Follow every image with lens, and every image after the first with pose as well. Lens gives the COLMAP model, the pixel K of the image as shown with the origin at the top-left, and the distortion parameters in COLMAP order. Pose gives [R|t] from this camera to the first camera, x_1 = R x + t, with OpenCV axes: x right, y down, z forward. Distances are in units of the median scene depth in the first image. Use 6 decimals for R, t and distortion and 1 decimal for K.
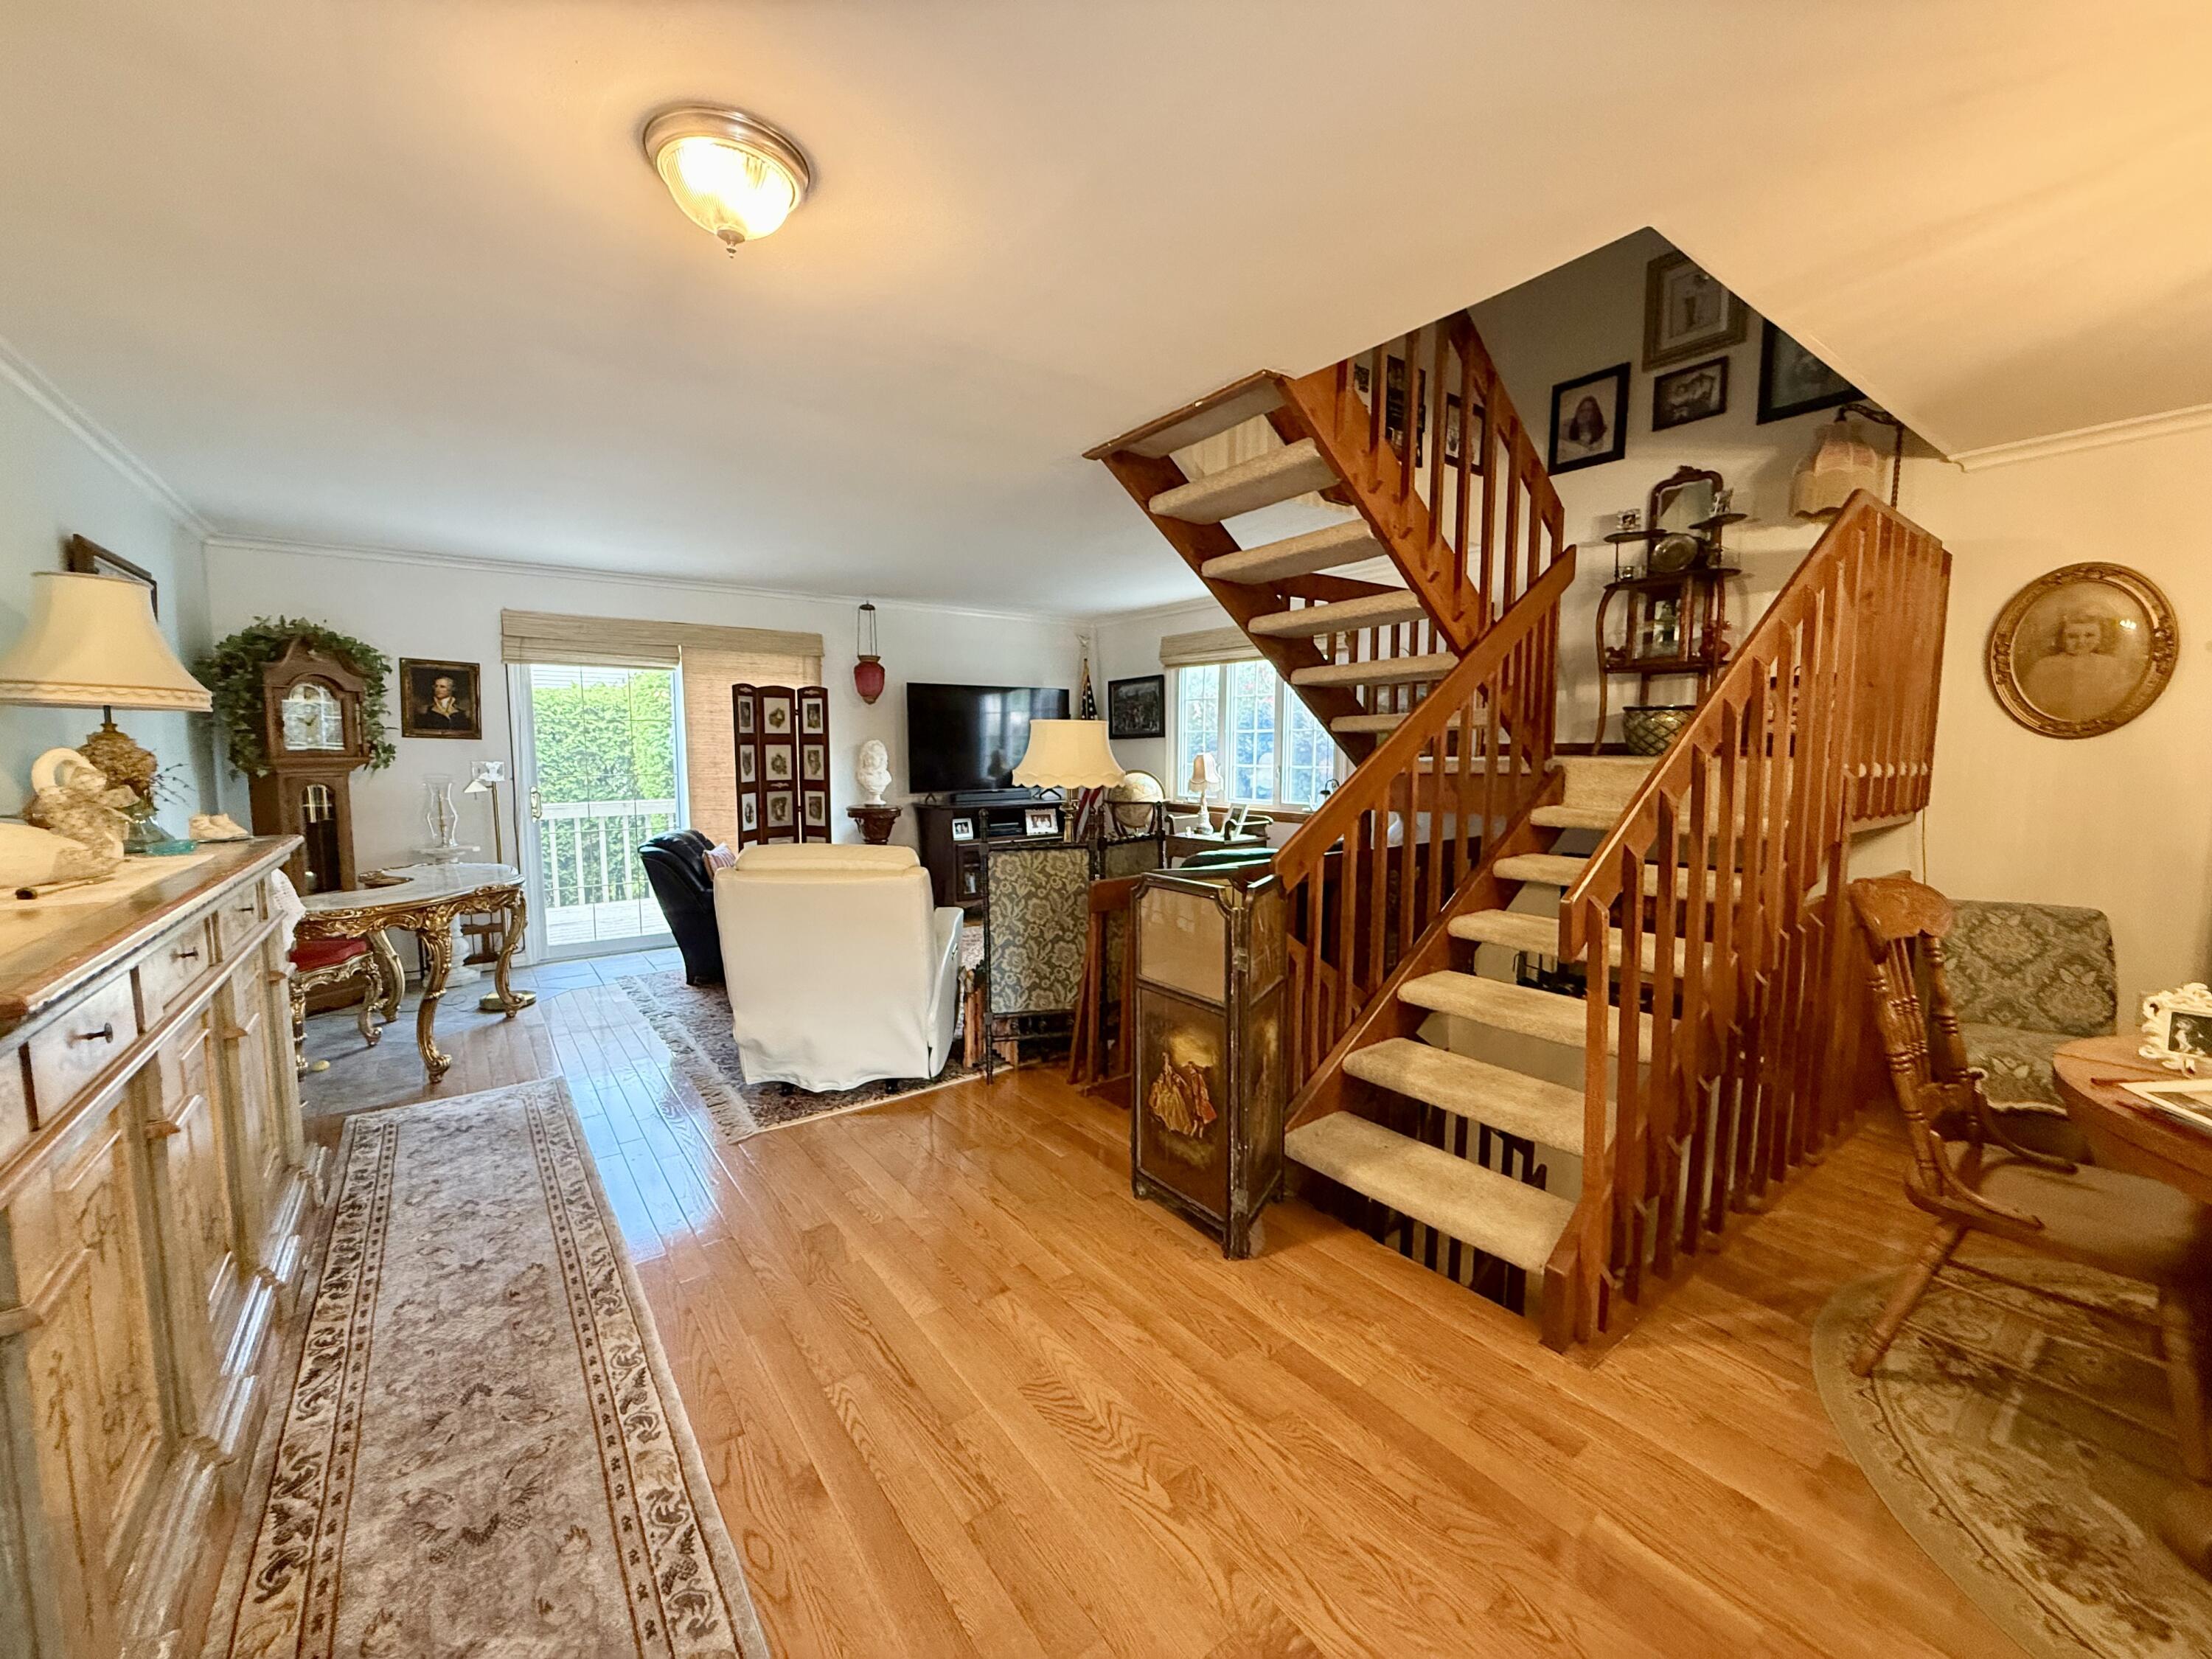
lens RADIAL K [[878.5, 0, 1099.4], [0, 878.5, 825.4], [0, 0, 1]] dist [0.002016, -0.000481]
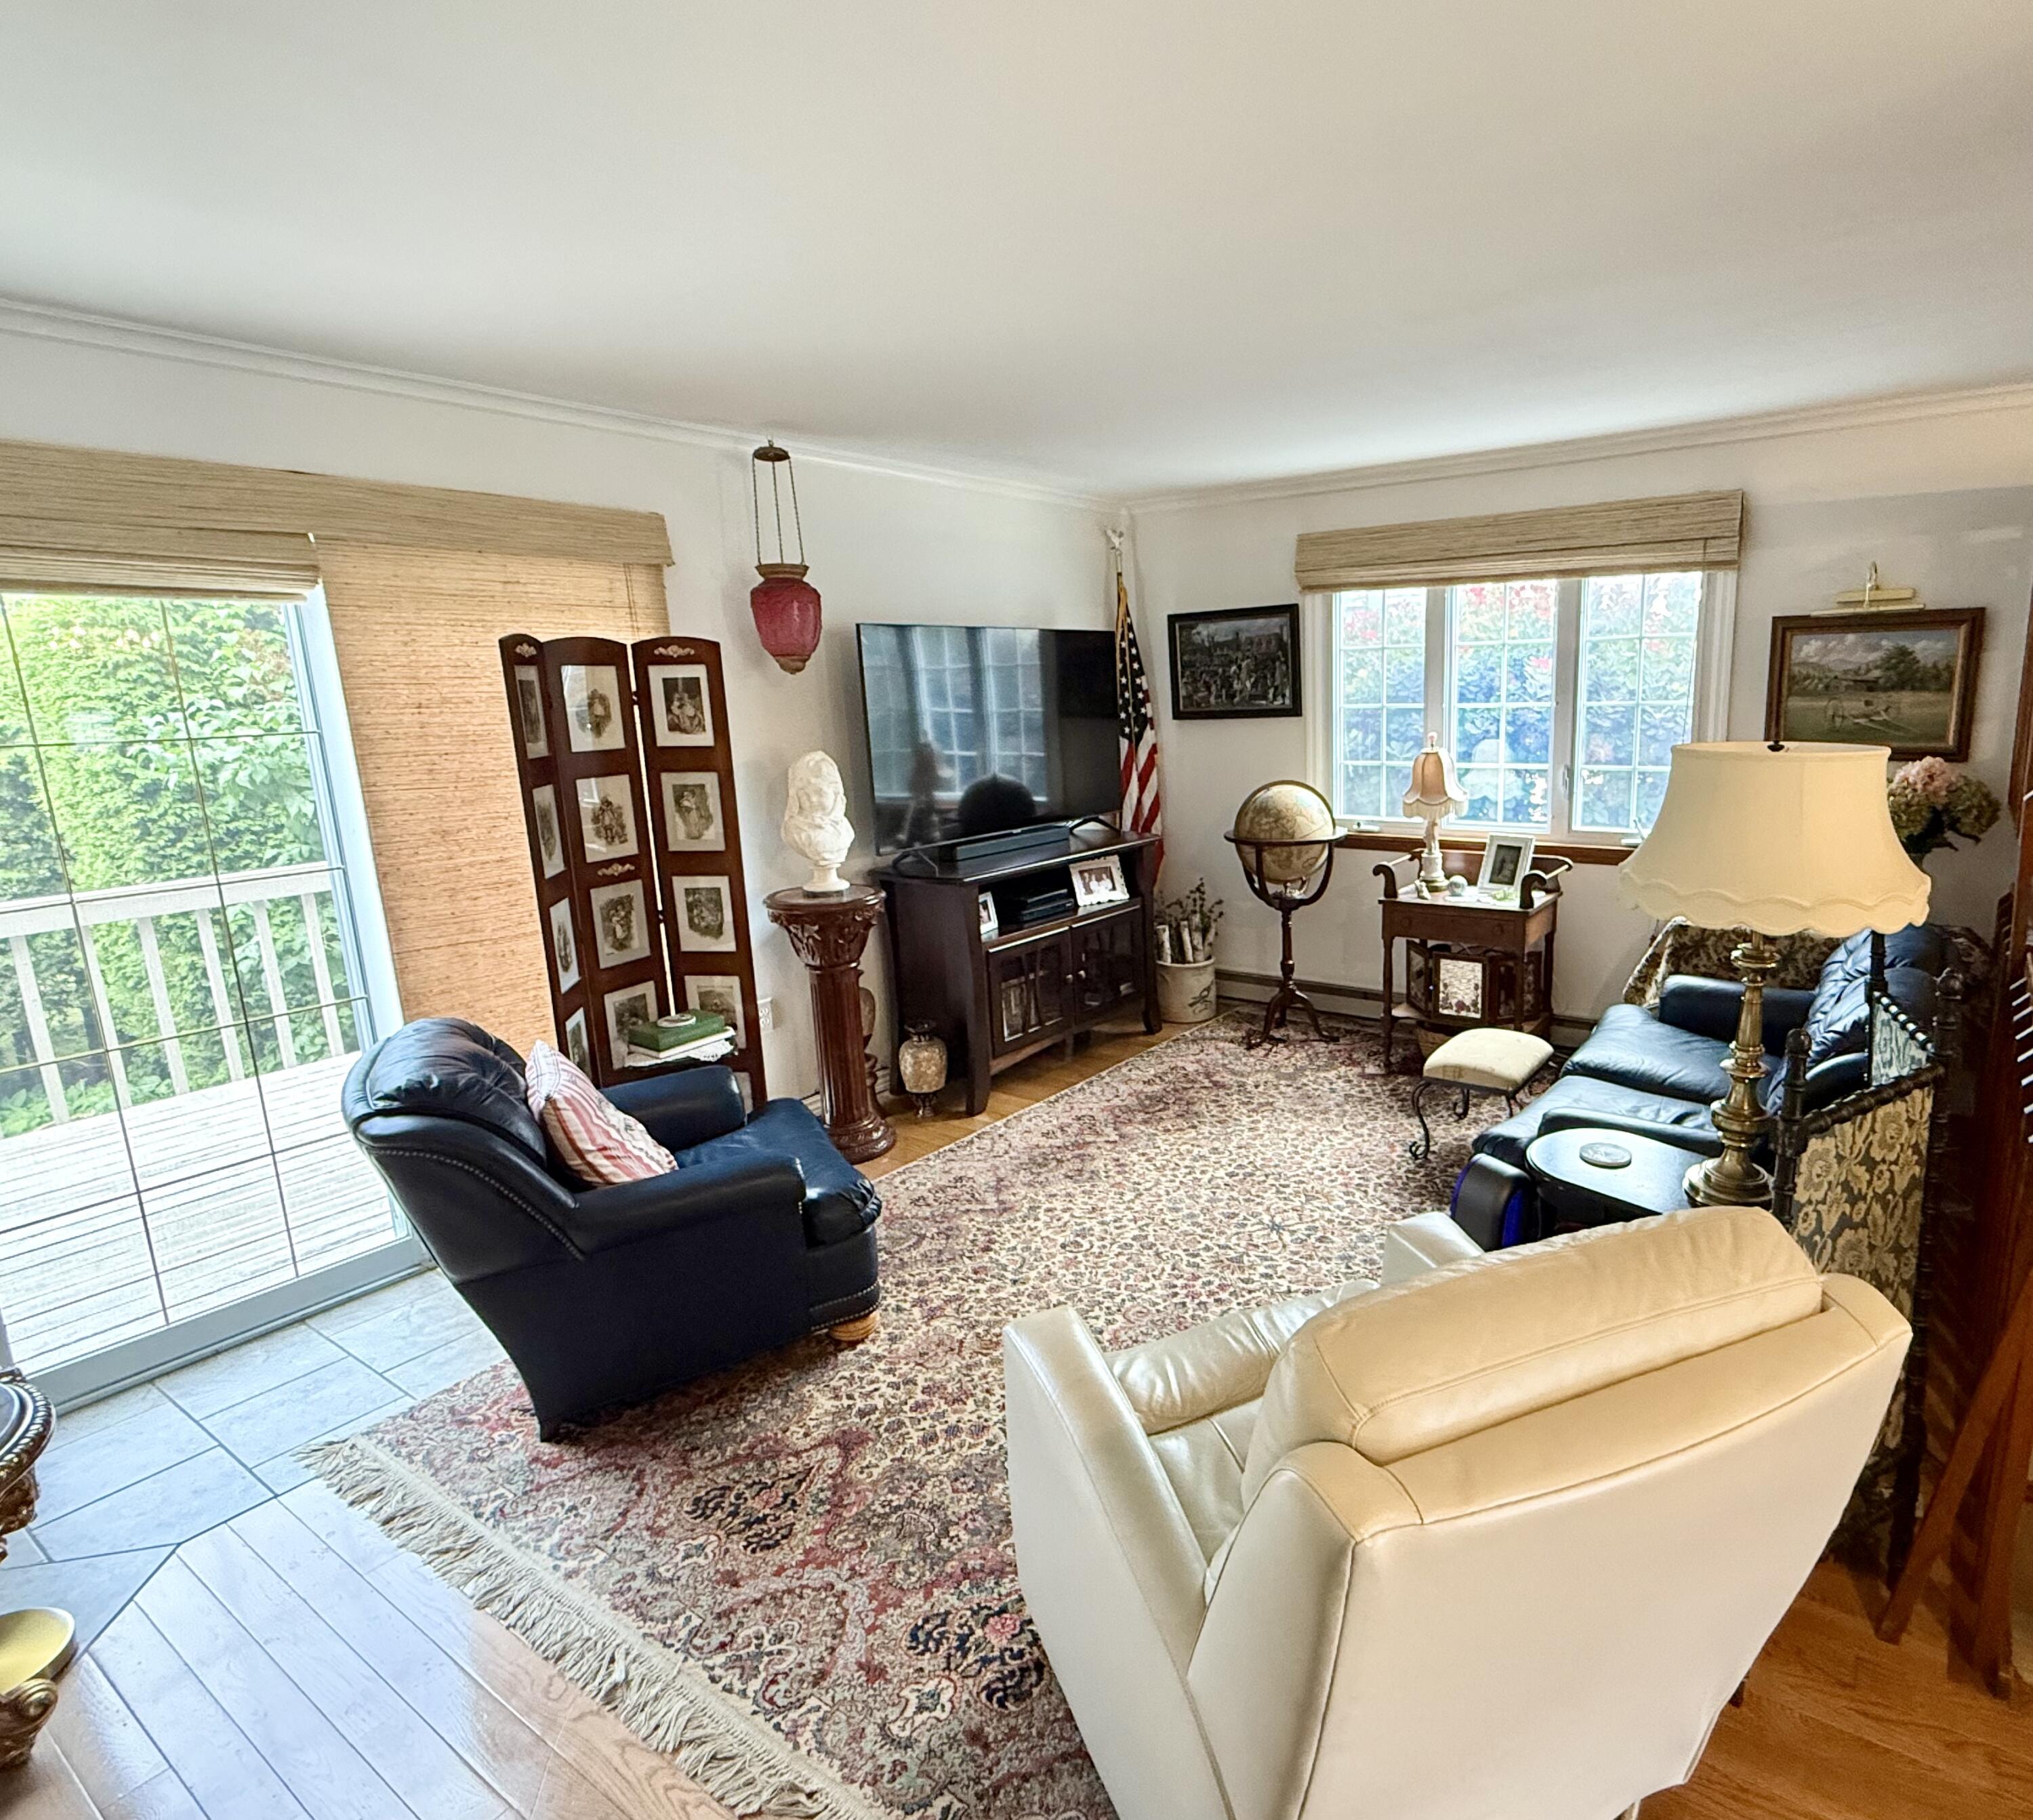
lens RADIAL K [[1142.4, 0, 1207.7], [0, 1142.4, 906.1], [0, 0, 1]] dist [-0.000872, 0.000271]
pose [[0.937253, -0.091106, 0.336536, -0.279554], [0.057327, 0.992387, 0.109000, -0.072153], [-0.343905, -0.082868, 0.935341, 0.369620]]
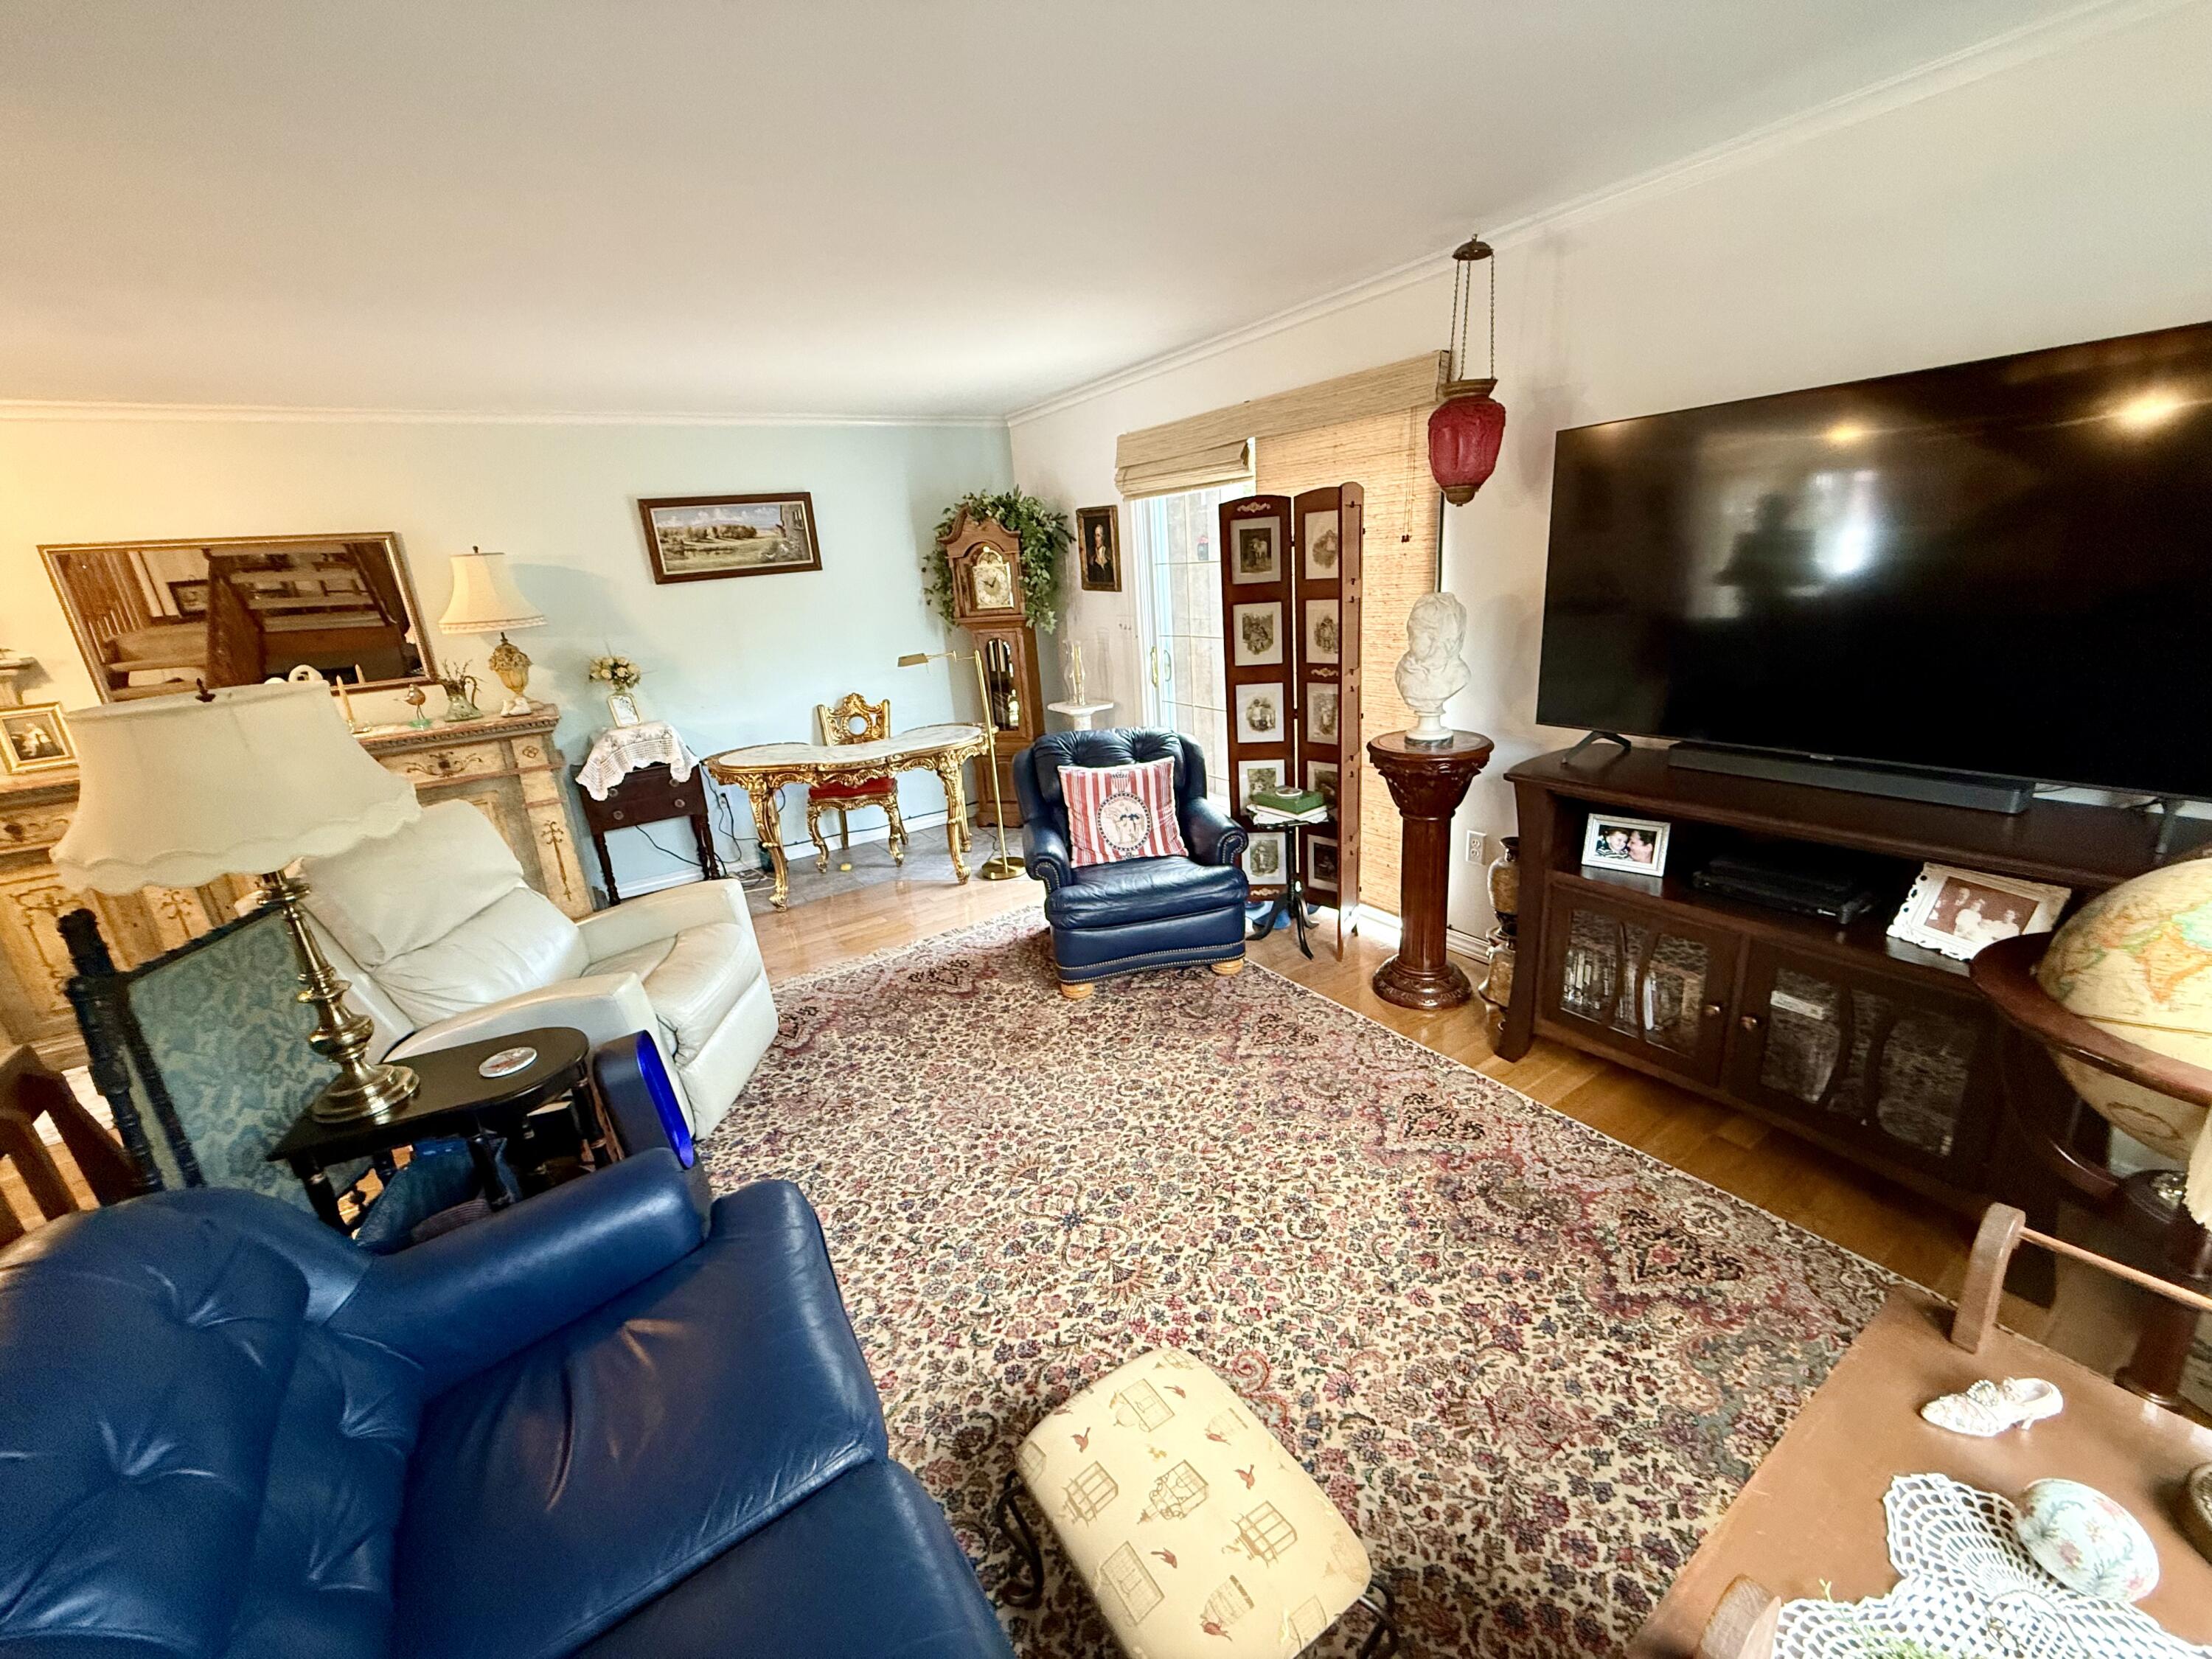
lens RADIAL K [[878.5, 0, 1103.5], [0, 878.5, 824.2], [0, 0, 1]] dist [0.002016, -0.000481]
pose [[-0.055270, 0.295874, -0.953627, 0.212337], [-0.016835, 0.954675, 0.297174, -0.117784], [0.998330, 0.032479, -0.047784, 0.880816]]
